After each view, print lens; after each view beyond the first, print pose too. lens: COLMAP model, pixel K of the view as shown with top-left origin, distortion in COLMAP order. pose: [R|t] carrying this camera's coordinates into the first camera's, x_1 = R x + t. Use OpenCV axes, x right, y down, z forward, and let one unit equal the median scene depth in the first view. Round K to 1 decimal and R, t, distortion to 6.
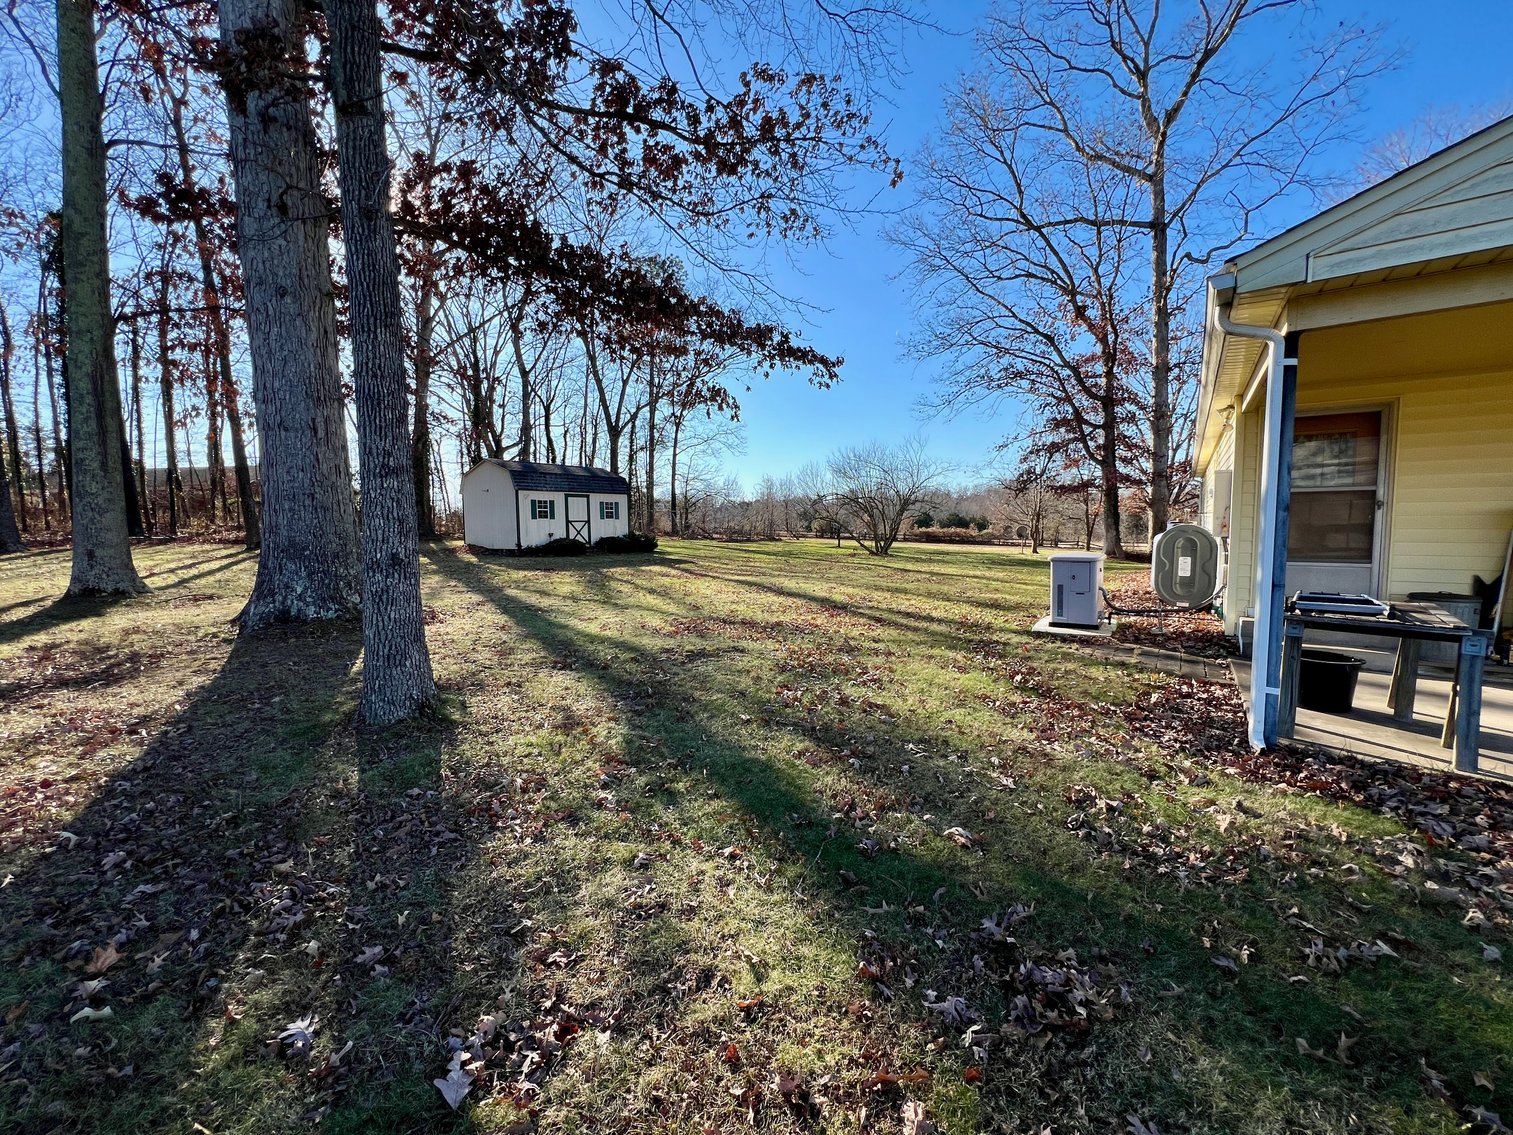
lens RADIAL K [[606.2, 0, 756.5], [0, 606.2, 567.5], [0, 0, 1]] dist [-0.001087, 0.000078]
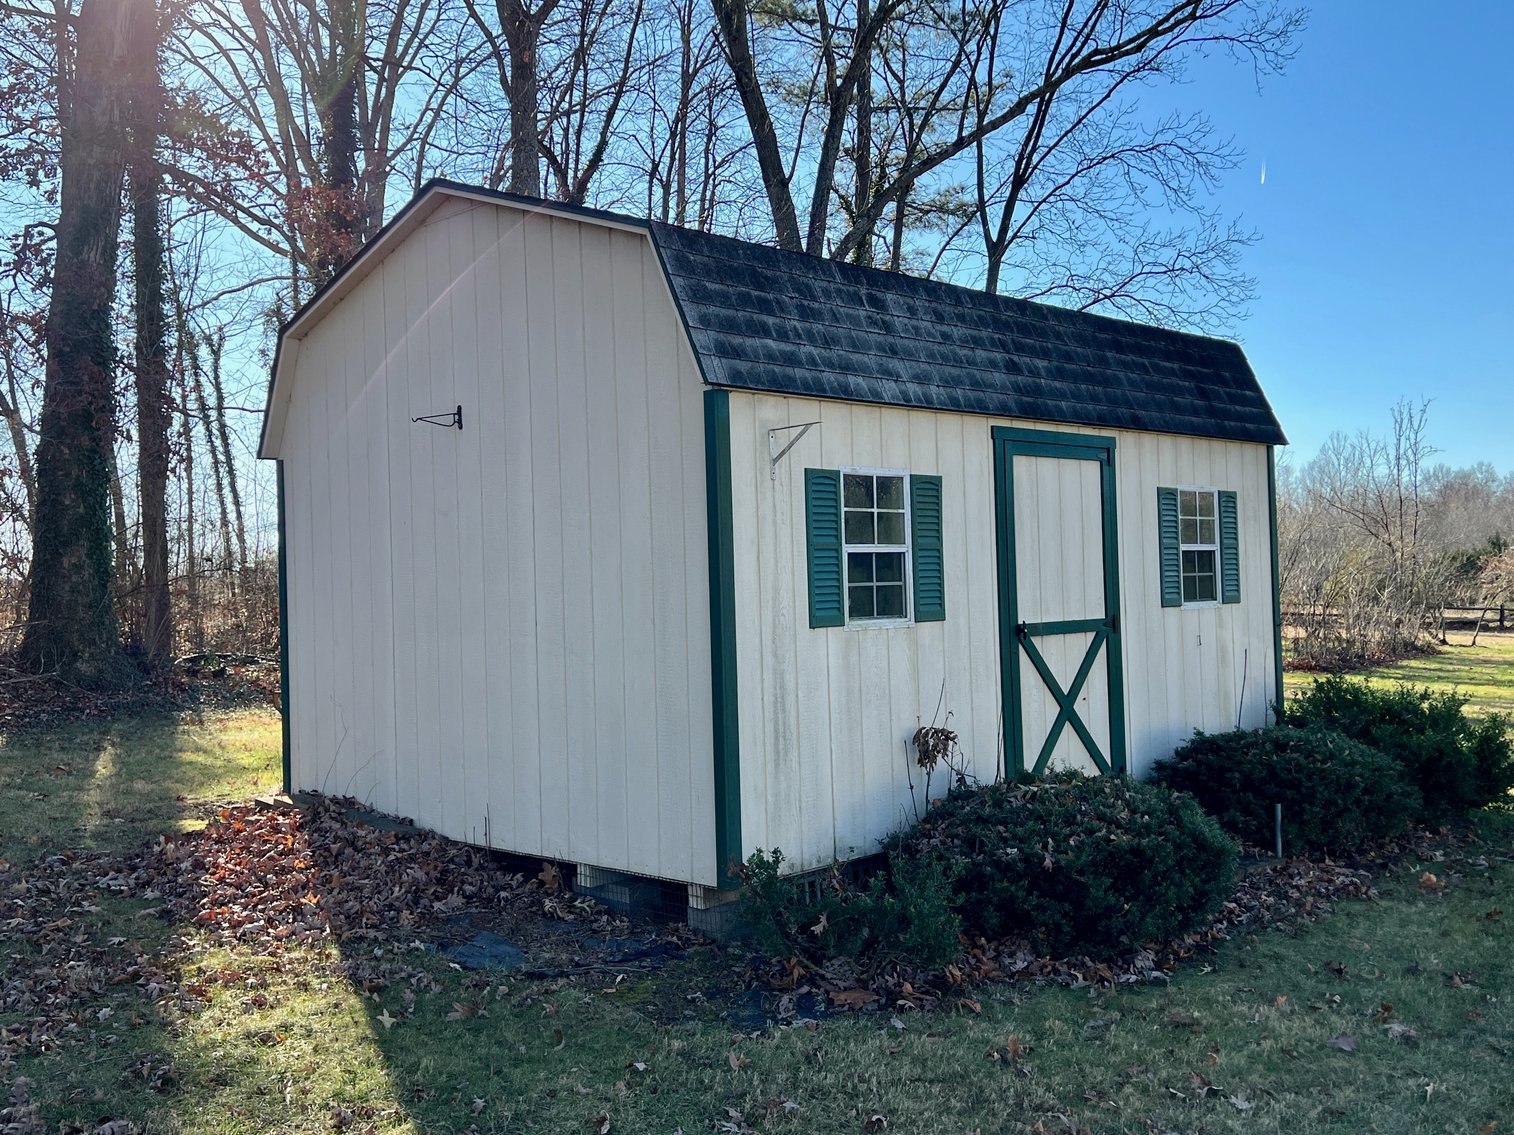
lens RADIAL K [[1361.6, 0, 757.0], [0, 1361.6, 567.5], [0, 0, 1]] dist [0.229402, -0.683738]
pose [[0.990845, -0.014962, -0.134171, -0.474179], [0.004159, 0.996750, -0.080444, -0.095713], [0.134939, 0.079149, 0.987688, 0.997922]]
